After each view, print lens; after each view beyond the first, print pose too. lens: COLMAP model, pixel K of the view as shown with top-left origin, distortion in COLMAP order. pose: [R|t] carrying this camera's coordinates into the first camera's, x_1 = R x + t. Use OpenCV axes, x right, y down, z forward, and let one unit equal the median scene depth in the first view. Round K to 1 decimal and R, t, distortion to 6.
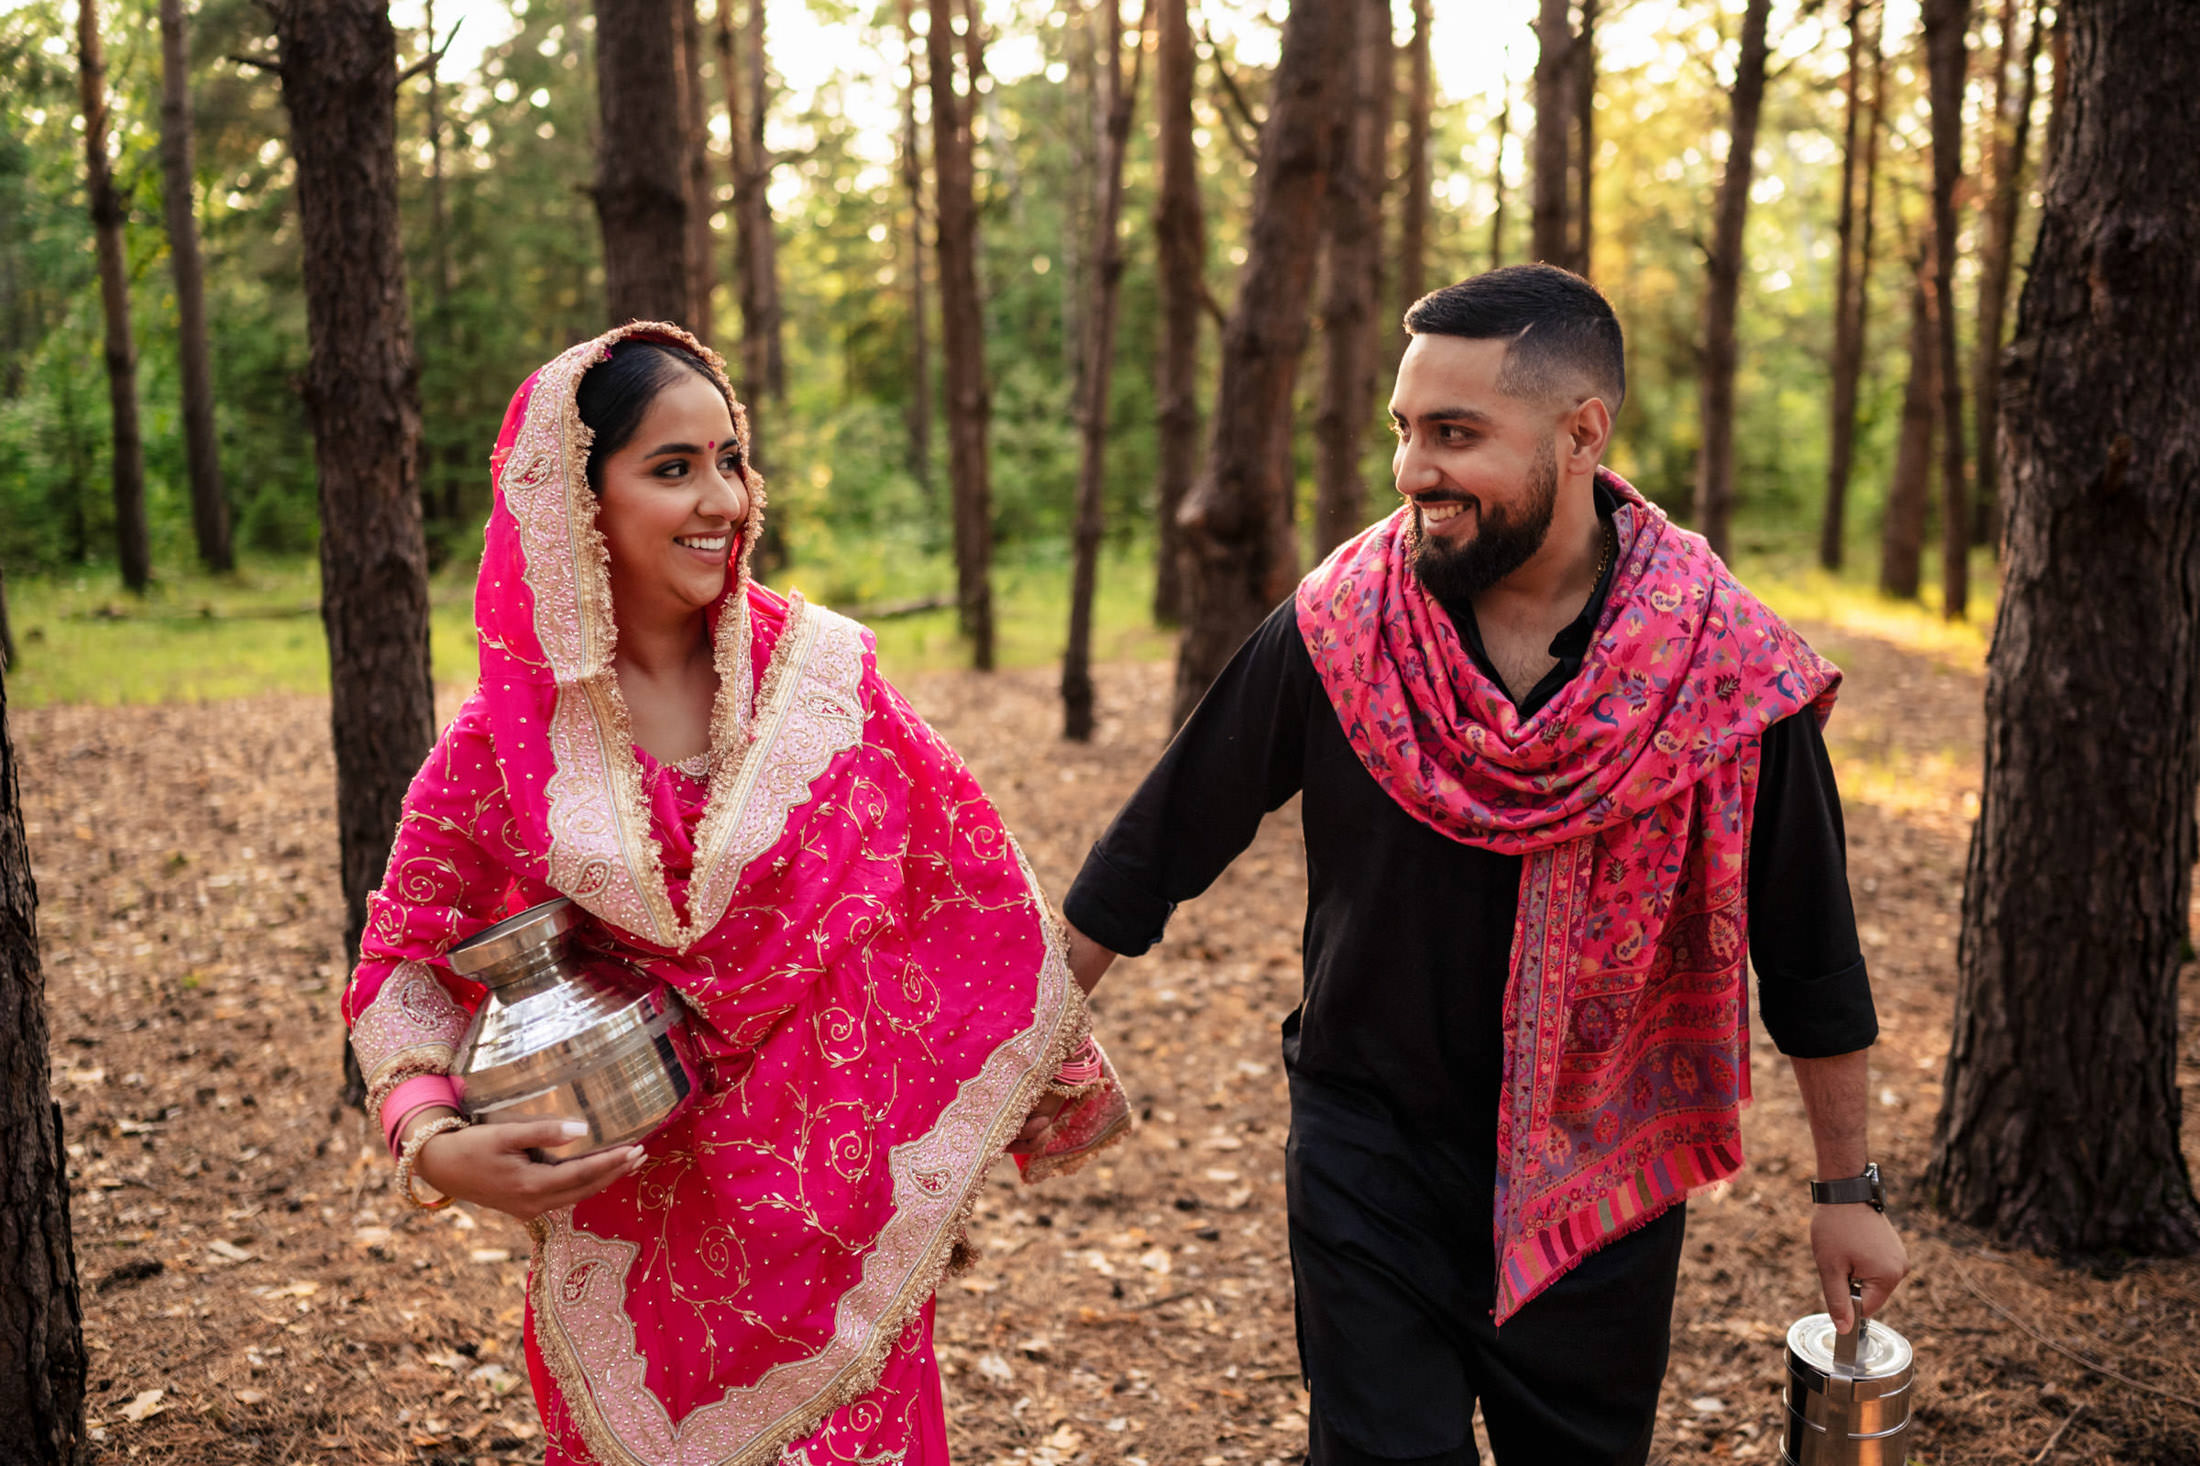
lens RADIAL K [[2114.0, 0, 1121.4], [0, 2114.0, 735.8], [0, 0, 1]] dist [-0.007065, -0.002558]
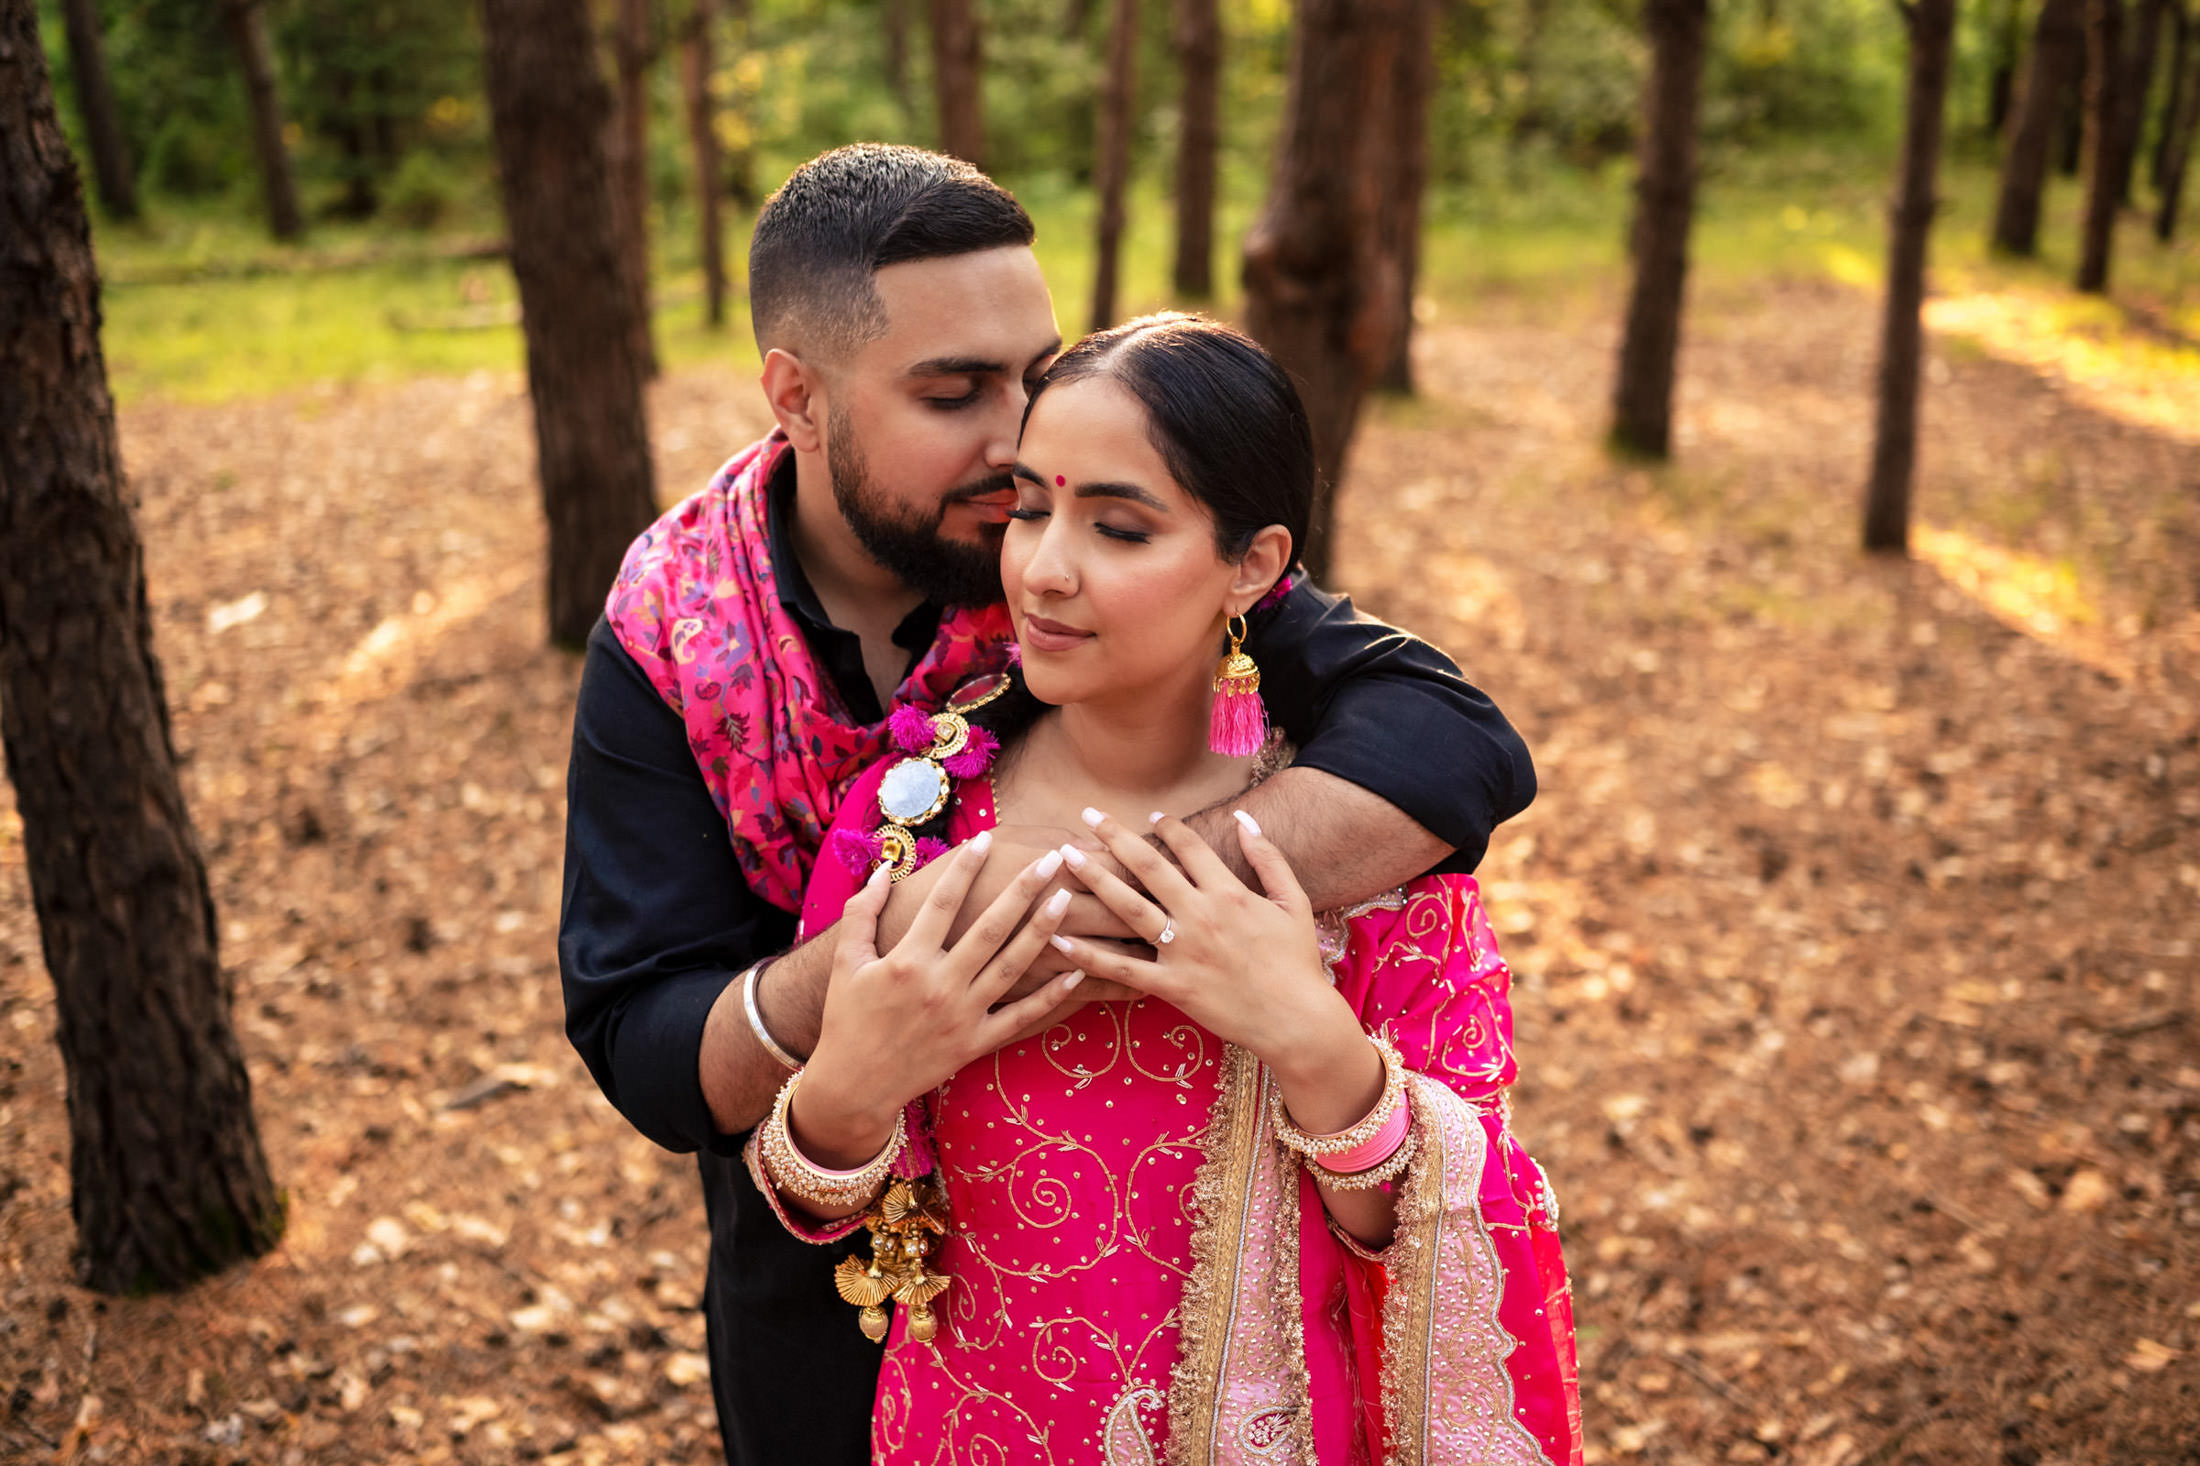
lens RADIAL K [[2113.6, 0, 1093.4], [0, 2113.6, 719.0], [0, 0, 1]] dist [-0.008746, 0.007141]
pose [[0.999966, -0.003047, -0.007714, -0.041300], [0.004372, 0.984007, 0.178076, -0.145544], [0.007048, -0.178104, 0.983986, 0.435214]]
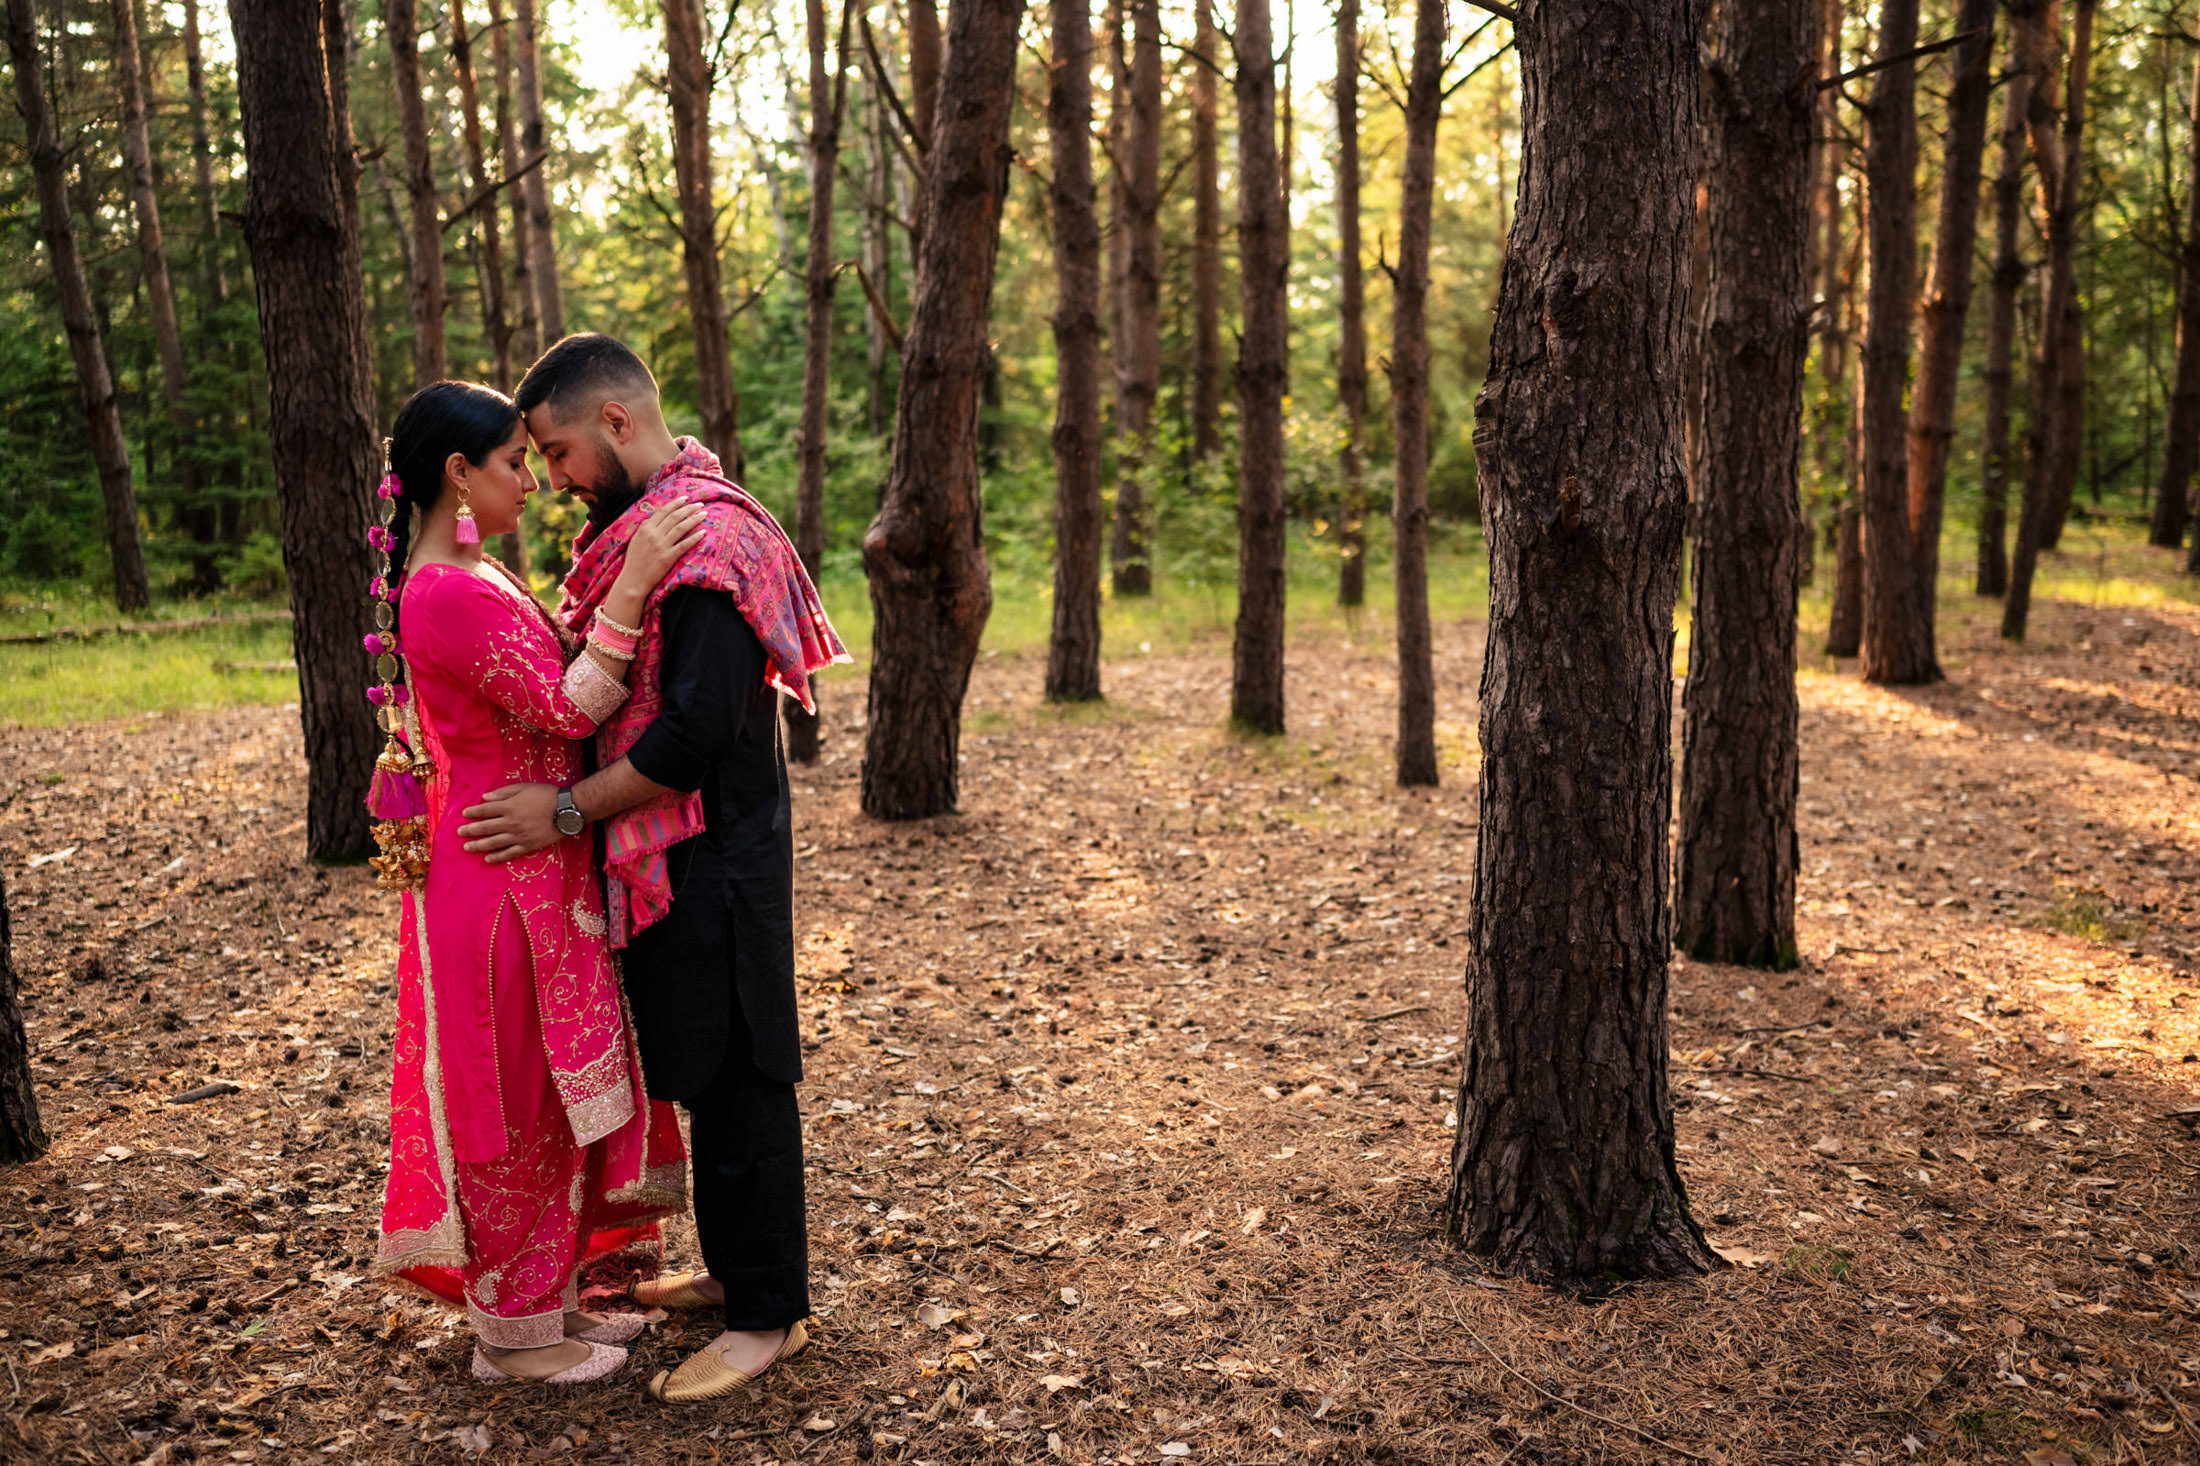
lens RADIAL K [[2113.6, 0, 1093.4], [0, 2113.6, 719.0], [0, 0, 1]] dist [-0.008746, 0.007141]
pose [[0.998172, -0.021028, 0.056665, 0.159343], [0.021462, 0.999745, -0.007058, -0.020038], [-0.056502, 0.008262, 0.998368, -0.003618]]
